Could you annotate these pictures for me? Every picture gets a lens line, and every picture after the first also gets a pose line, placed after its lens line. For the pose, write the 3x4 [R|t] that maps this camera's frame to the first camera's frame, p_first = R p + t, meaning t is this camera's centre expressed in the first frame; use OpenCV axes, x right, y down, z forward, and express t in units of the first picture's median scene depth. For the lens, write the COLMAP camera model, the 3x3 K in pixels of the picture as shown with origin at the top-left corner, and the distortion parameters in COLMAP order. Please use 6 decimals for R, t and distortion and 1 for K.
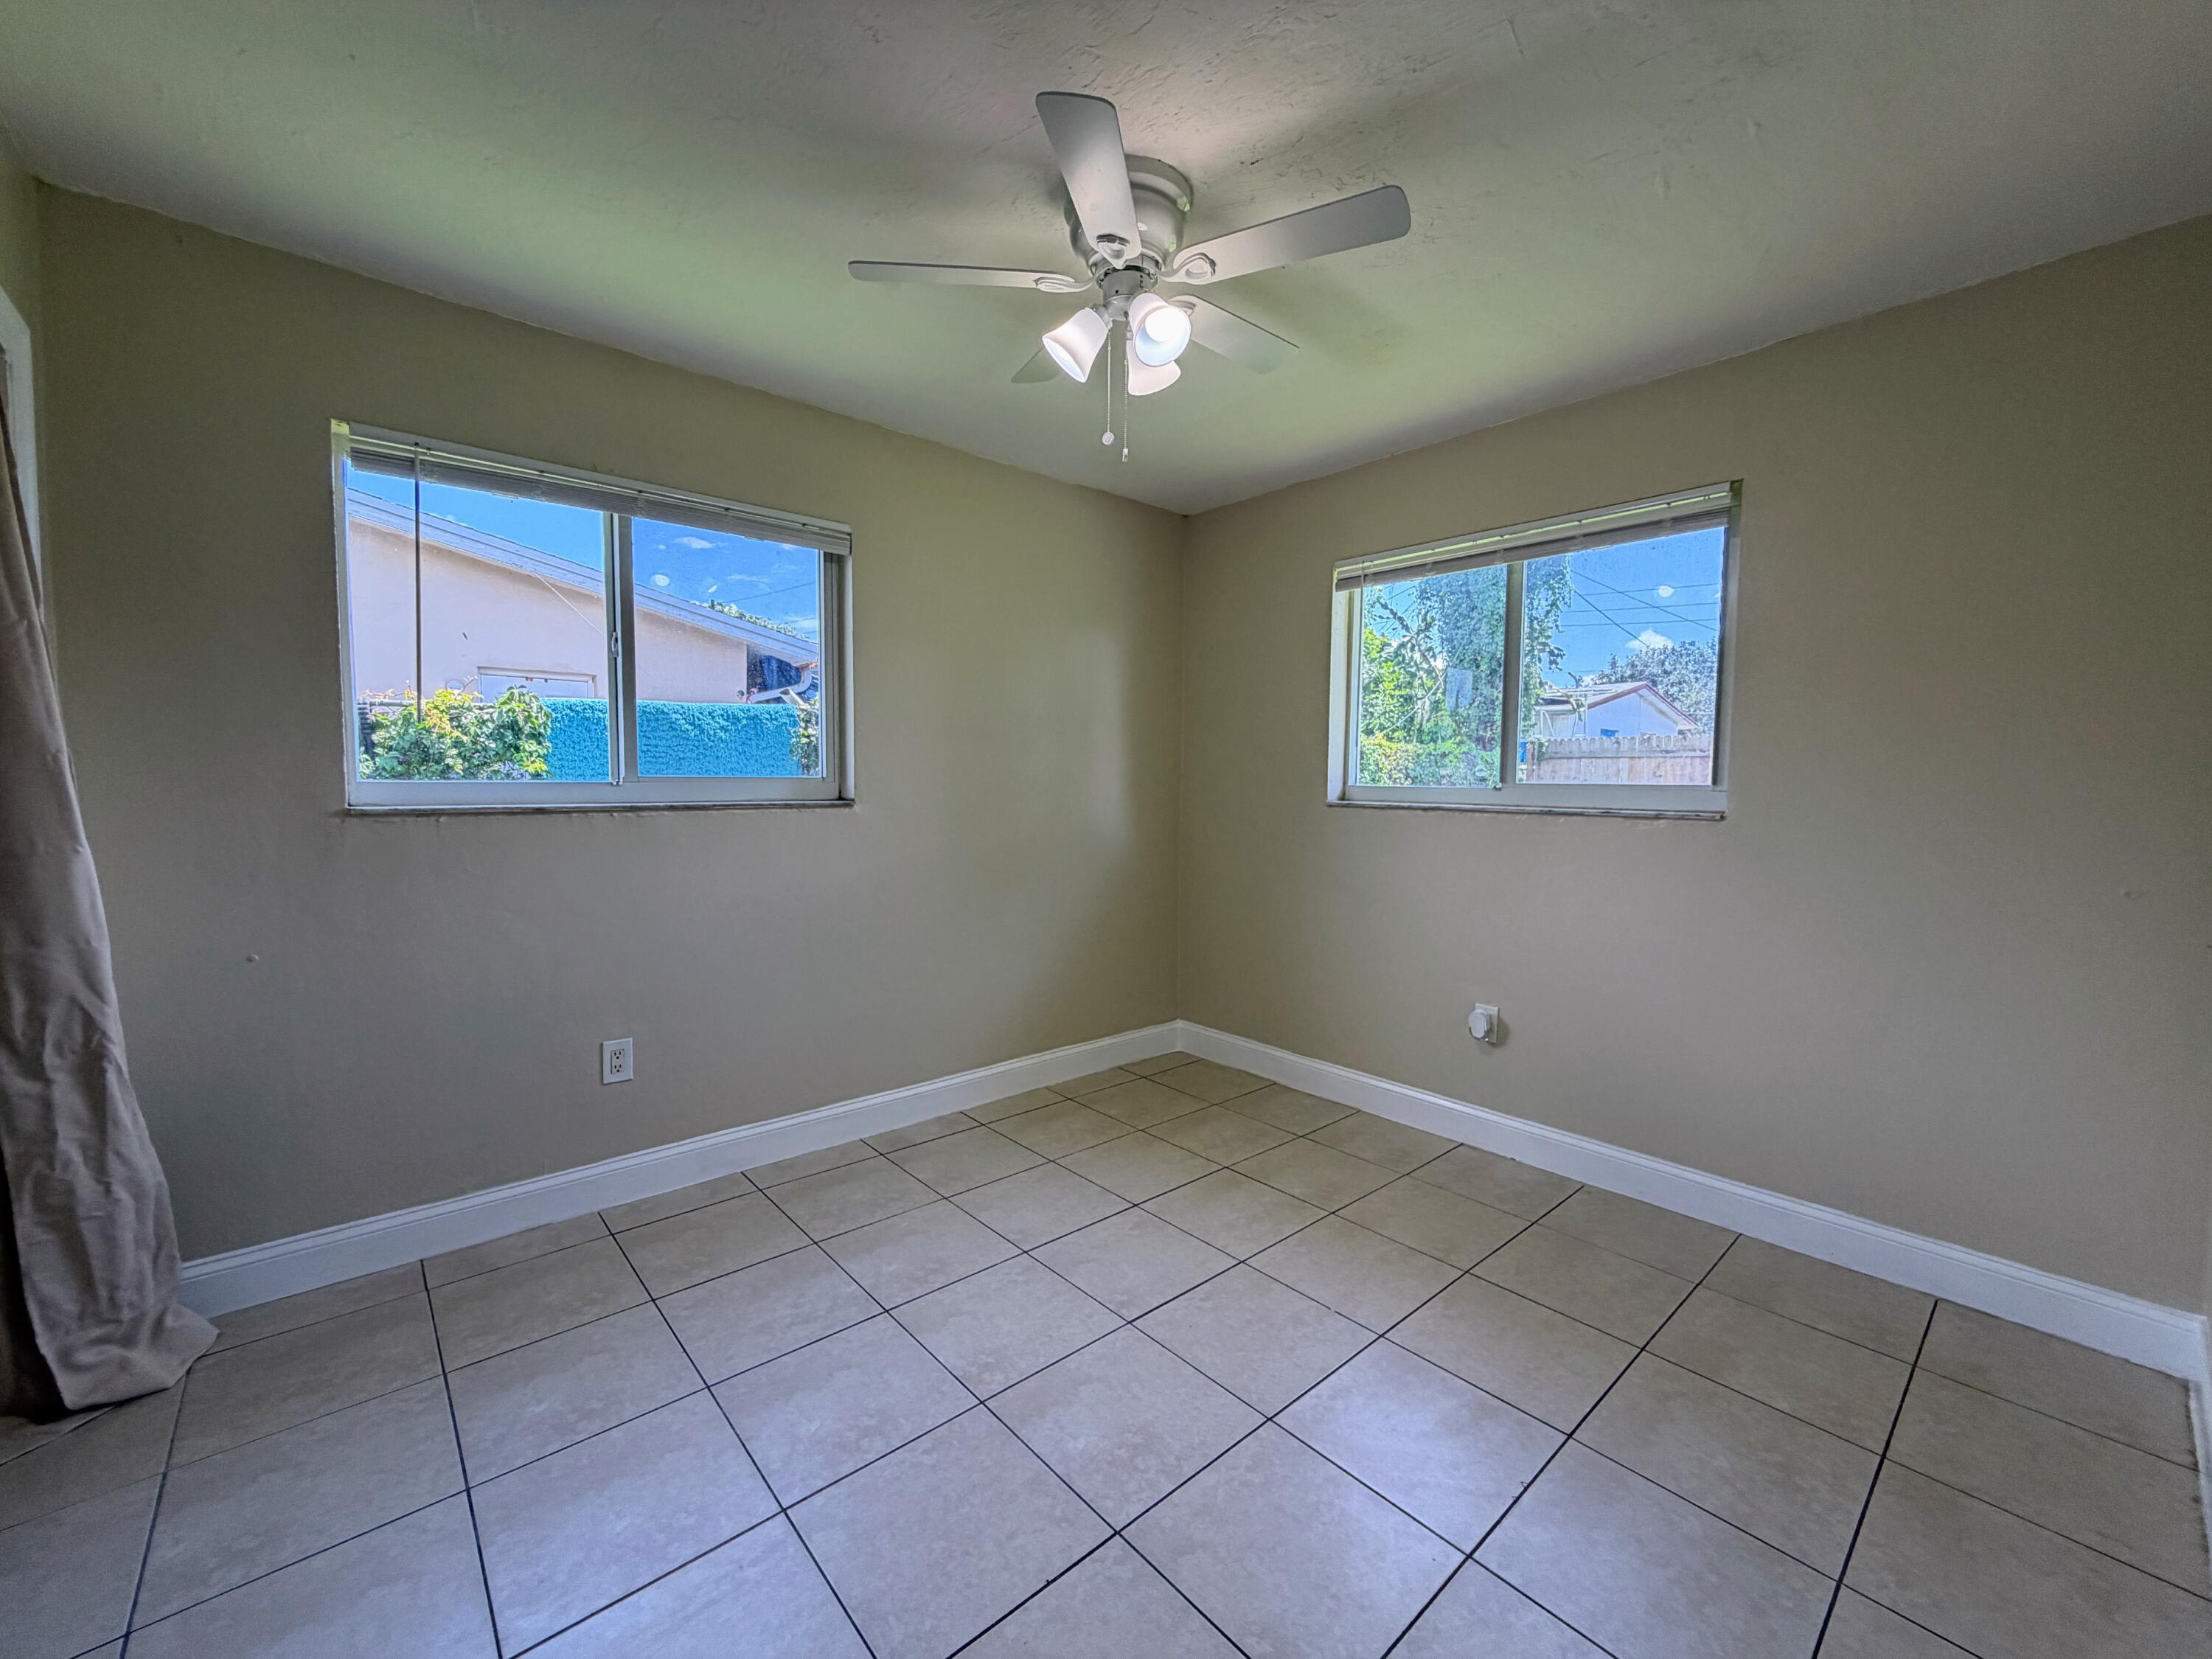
lens RADIAL K [[882.4, 0, 1100.1], [0, 882.4, 837.8], [0, 0, 1]] dist [-0.001099, 0.000754]
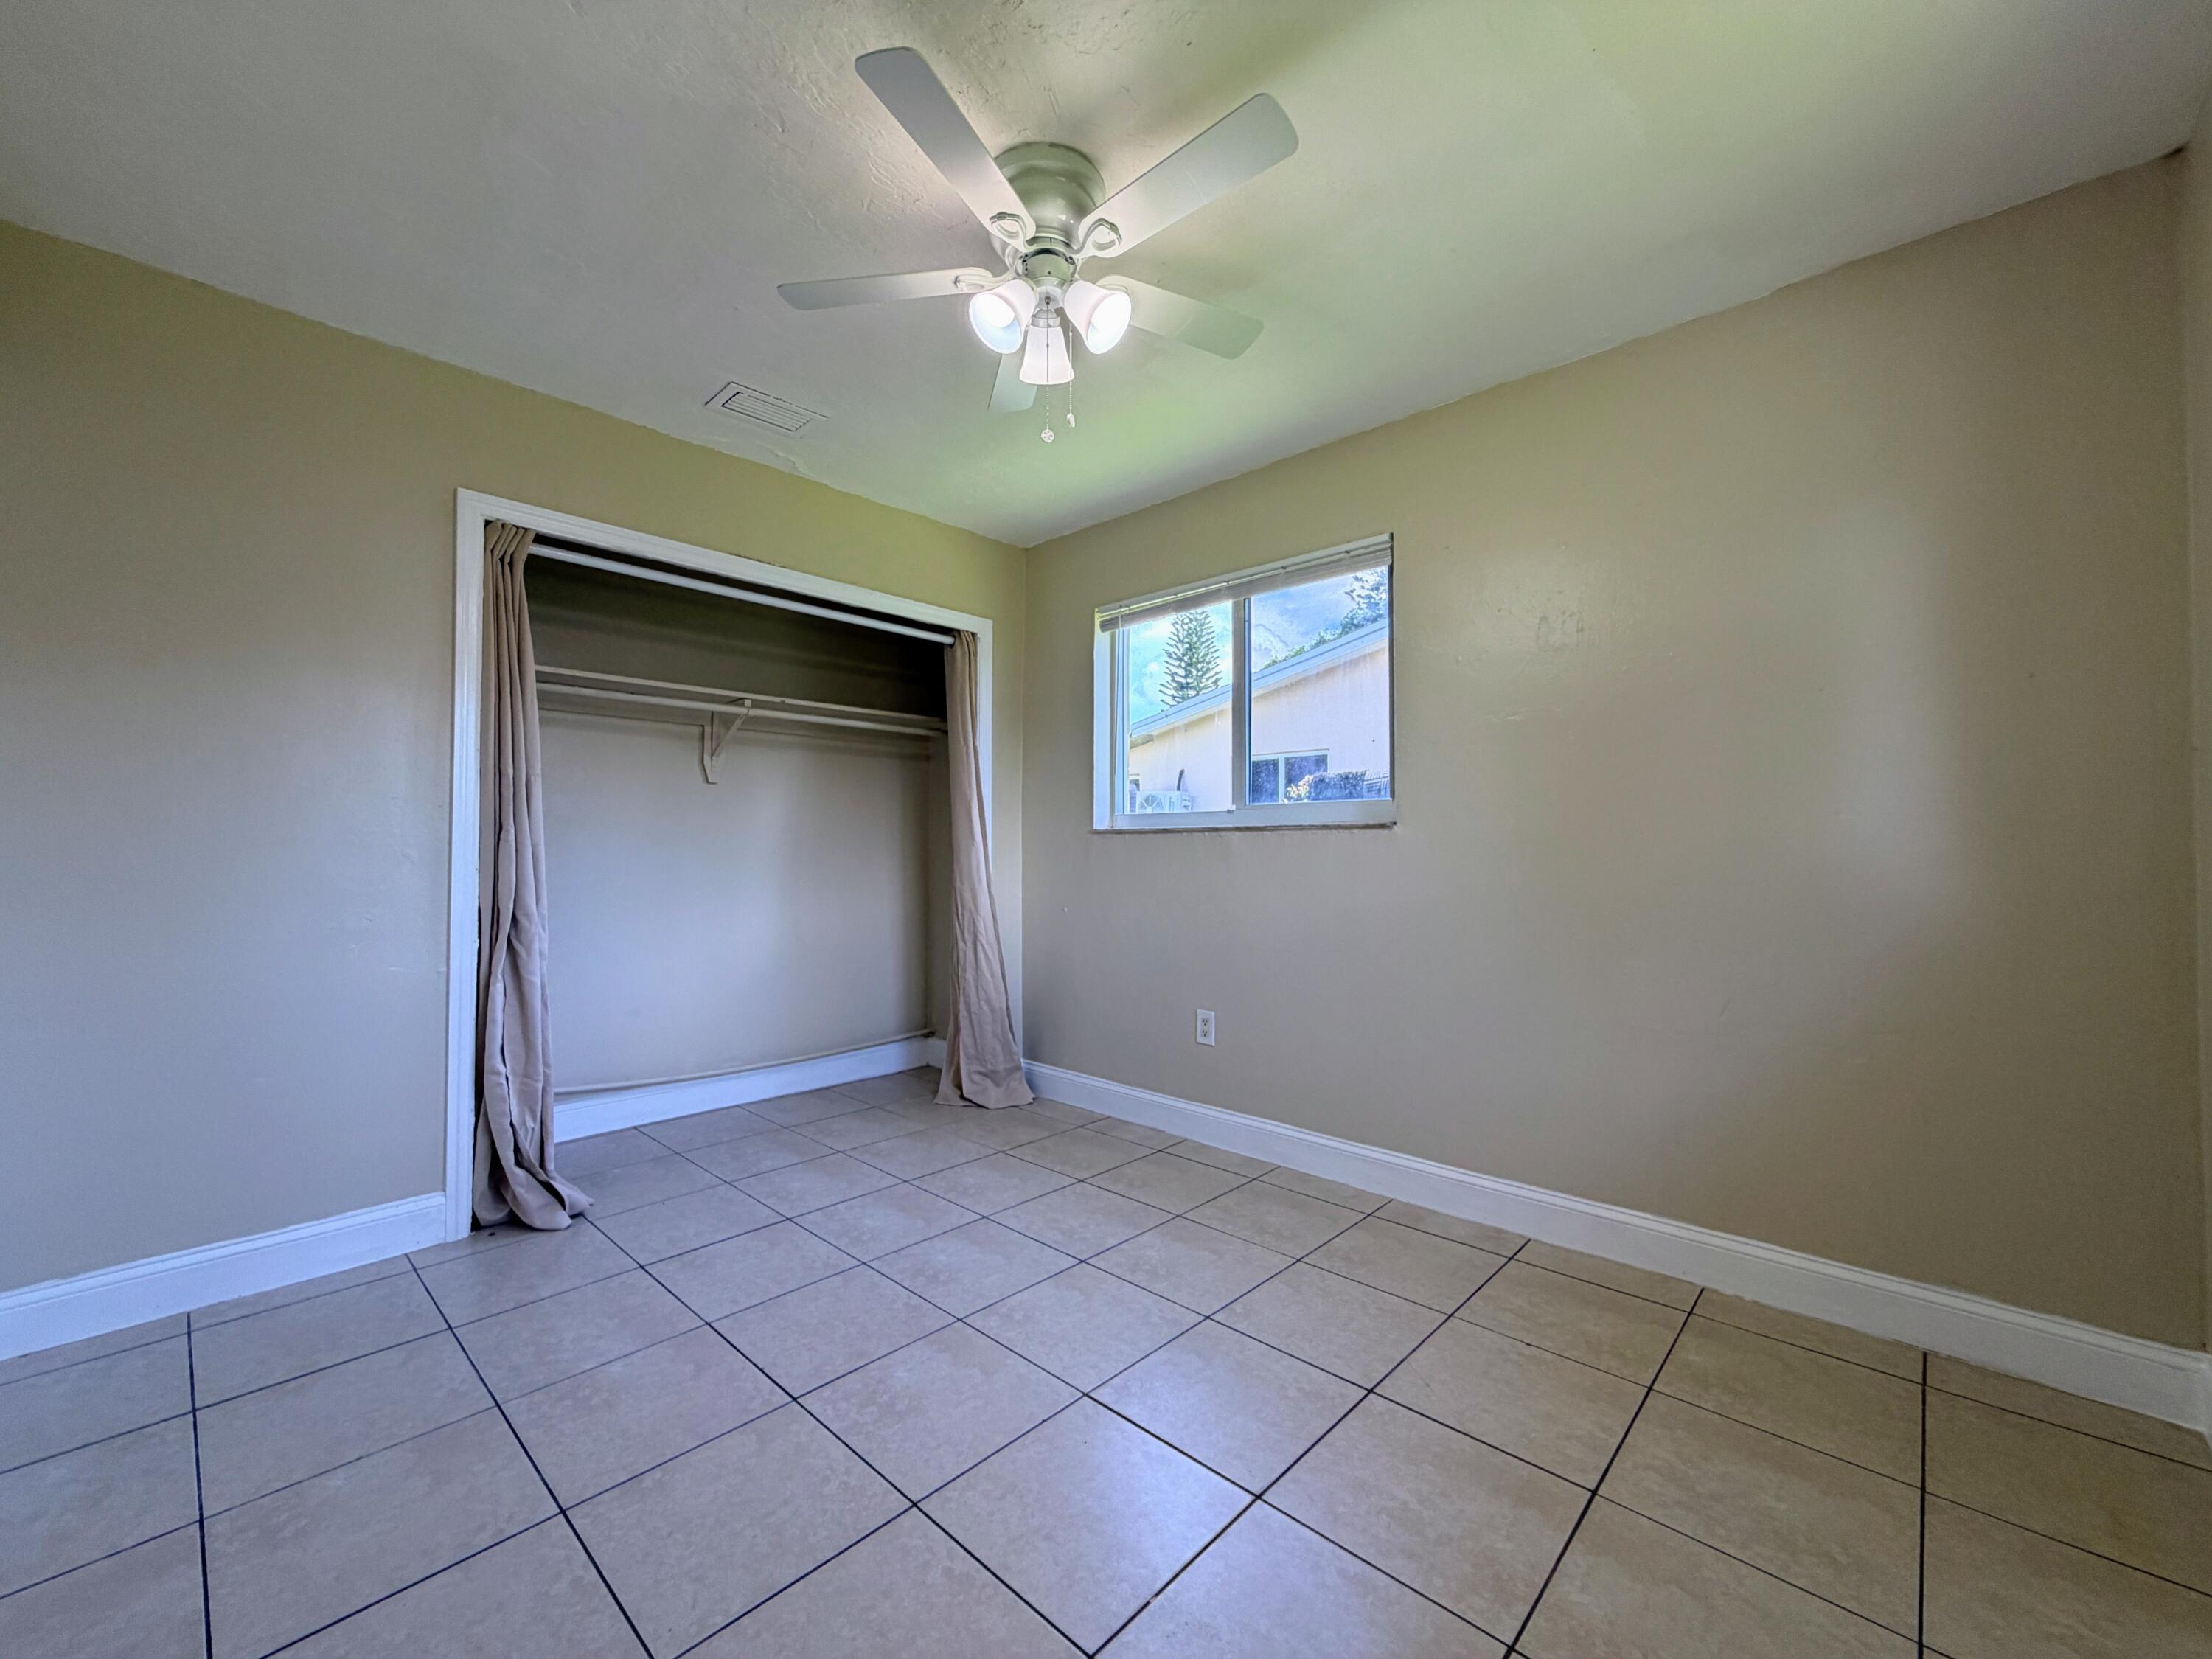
lens RADIAL K [[882.4, 0, 1101.4], [0, 882.4, 836.7], [0, 0, 1]] dist [-0.001099, 0.000754]
pose [[0.103178, -0.020025, -0.994461, 0.716031], [-0.067304, 0.997365, -0.027067, 0.022773], [0.992383, 0.069724, 0.101559, 0.706327]]
